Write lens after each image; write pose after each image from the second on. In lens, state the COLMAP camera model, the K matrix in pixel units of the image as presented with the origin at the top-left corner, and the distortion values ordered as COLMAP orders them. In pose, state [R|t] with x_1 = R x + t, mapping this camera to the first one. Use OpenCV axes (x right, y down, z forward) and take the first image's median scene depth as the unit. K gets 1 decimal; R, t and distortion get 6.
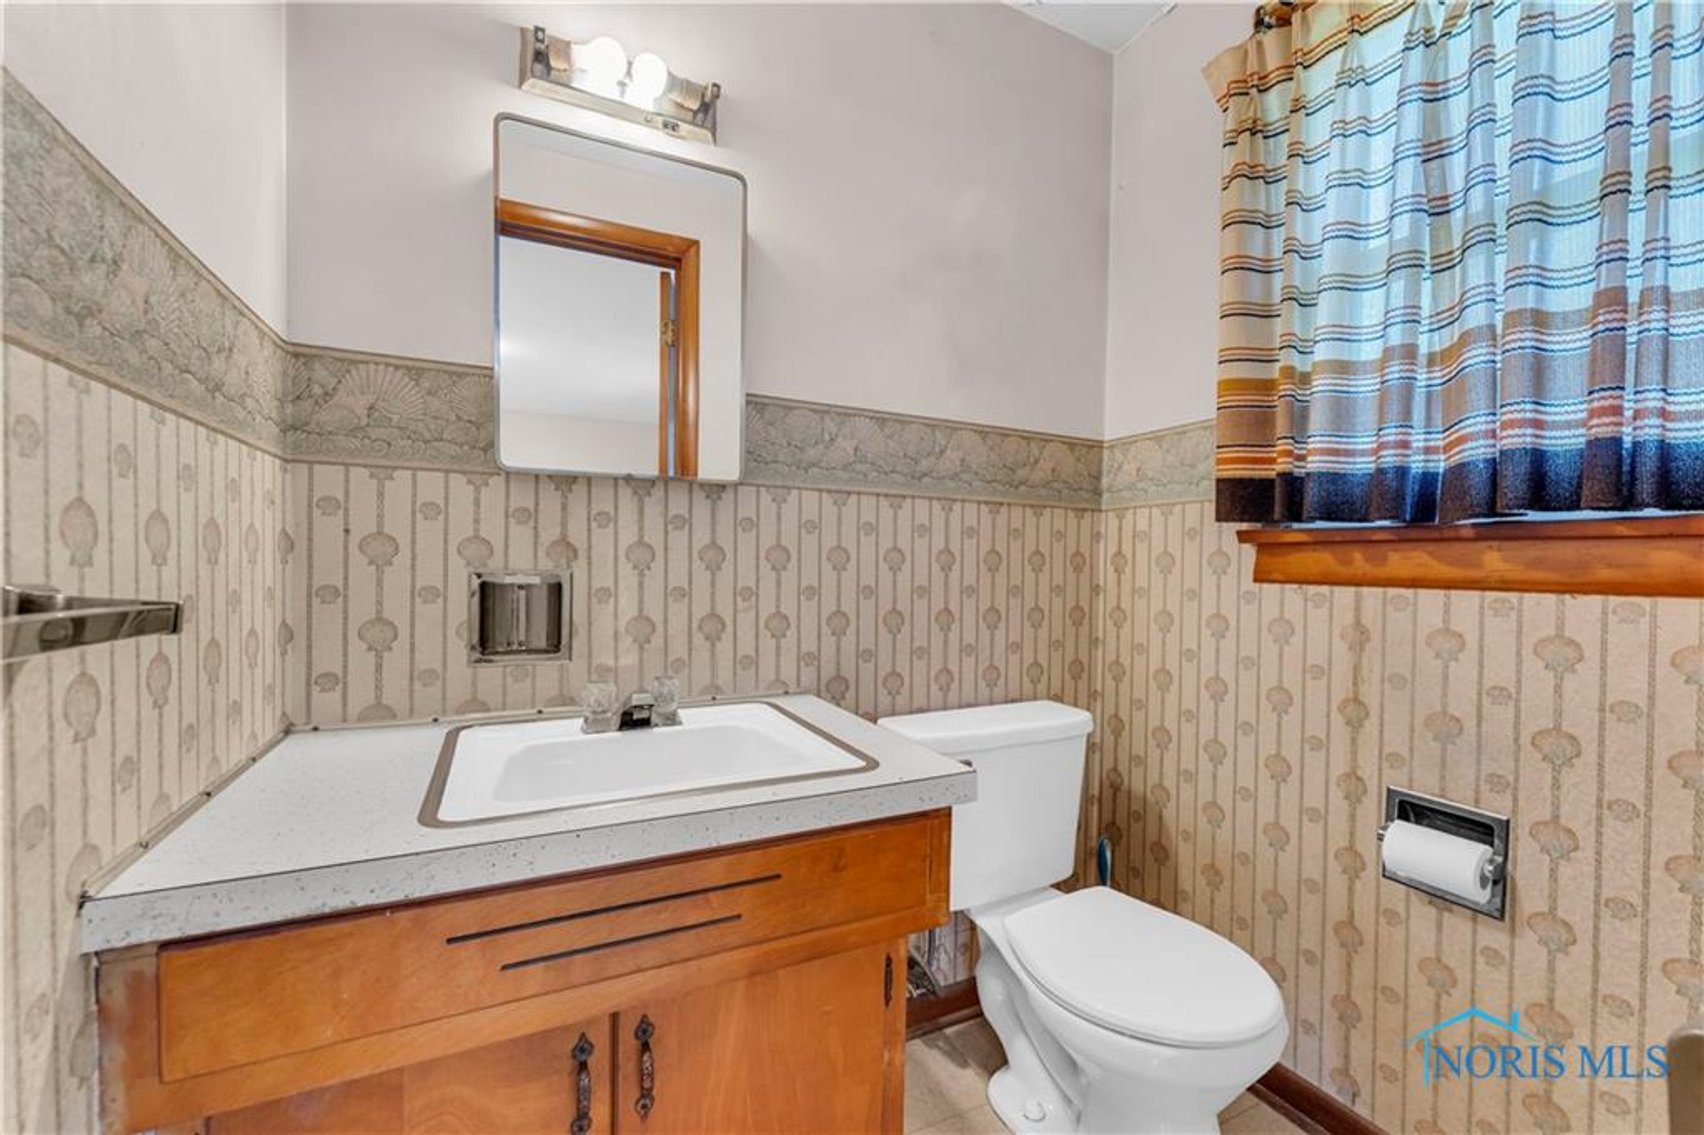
lens RADIAL K [[690.0, 0, 841.9], [0, 690.0, 575.5], [0, 0, 1]] dist [0.003491, -0.000479]
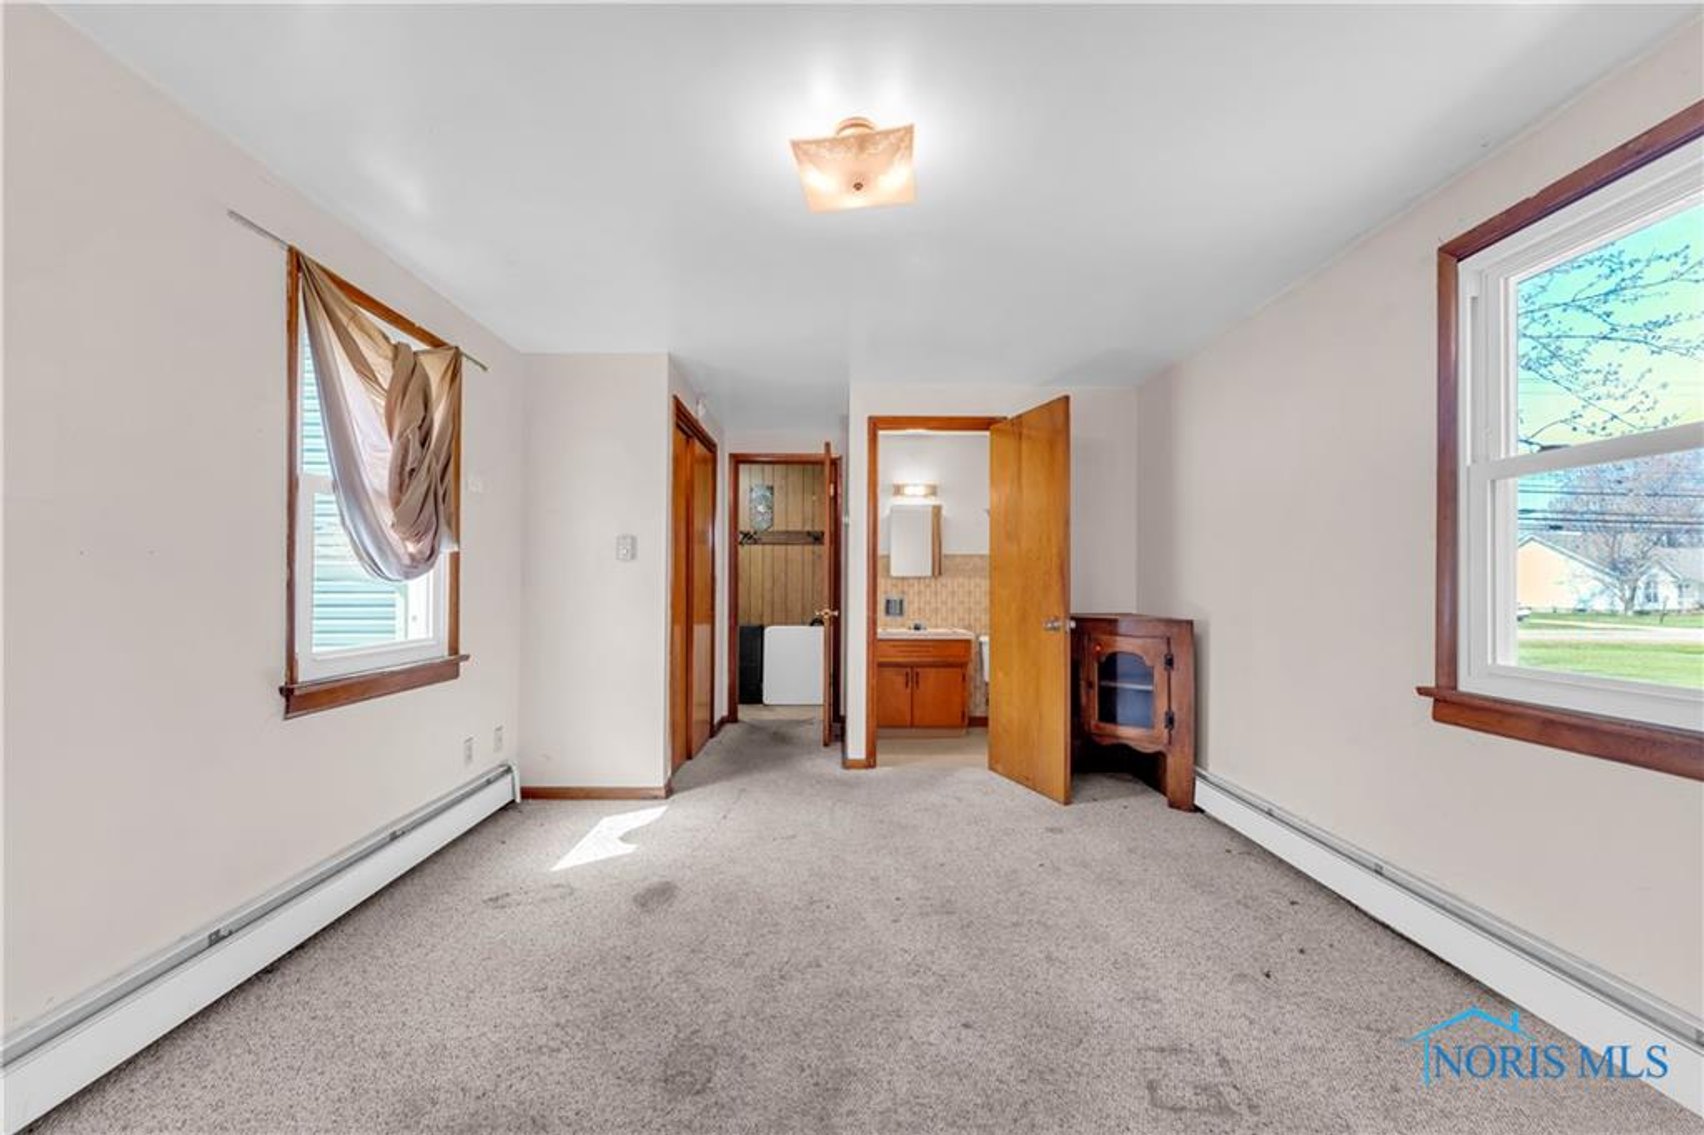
lens RADIAL K [[690.0, 0, 850.9], [0, 690.0, 578.0], [0, 0, 1]] dist [0.003491, -0.000479]
pose [[0.906504, -0.008736, -0.422107, 1.204651], [-0.002260, 0.999671, -0.025543, -0.016327], [0.422192, 0.024109, 0.906186, -3.259770]]
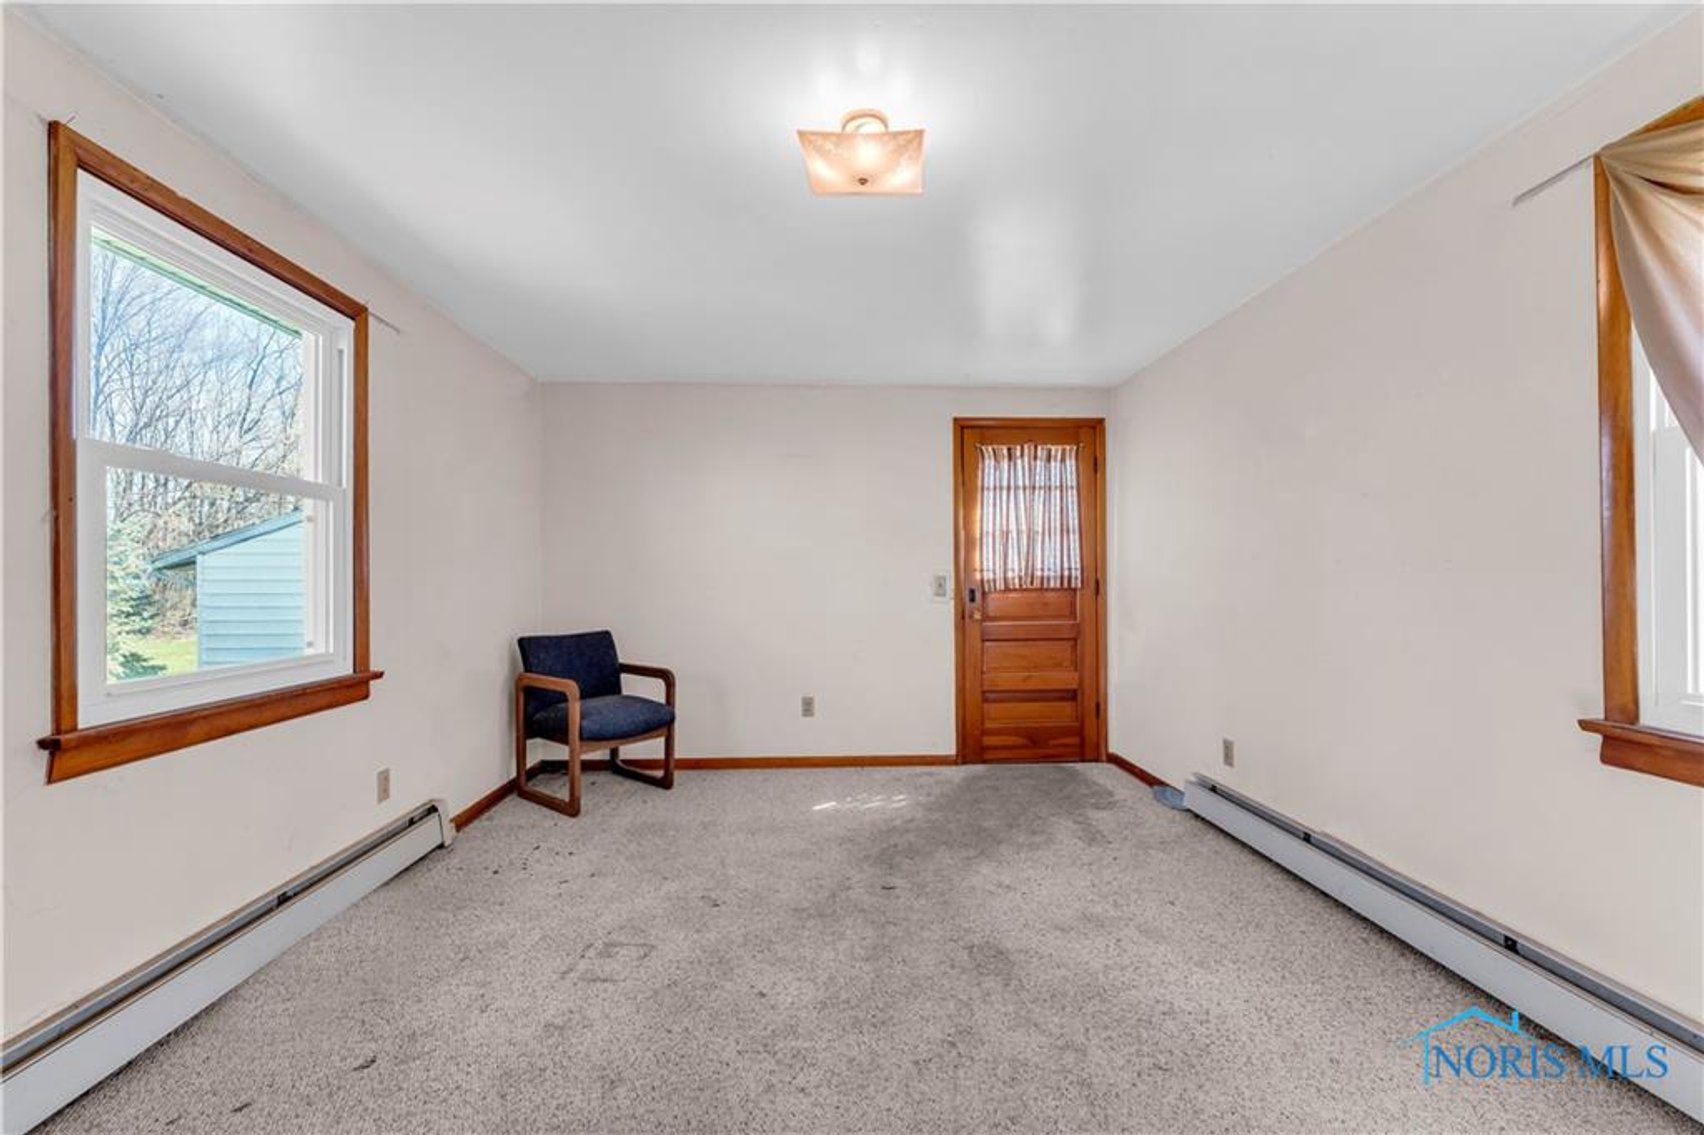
lens RADIAL K [[690.0, 0, 851.0], [0, 690.0, 575.2], [0, 0, 1]] dist [0.003491, -0.000479]
pose [[-0.914652, -0.000365, 0.404241, -2.547313], [0.002209, 0.999980, 0.005900, -0.208925], [-0.404235, 0.006289, -0.914633, 5.314075]]
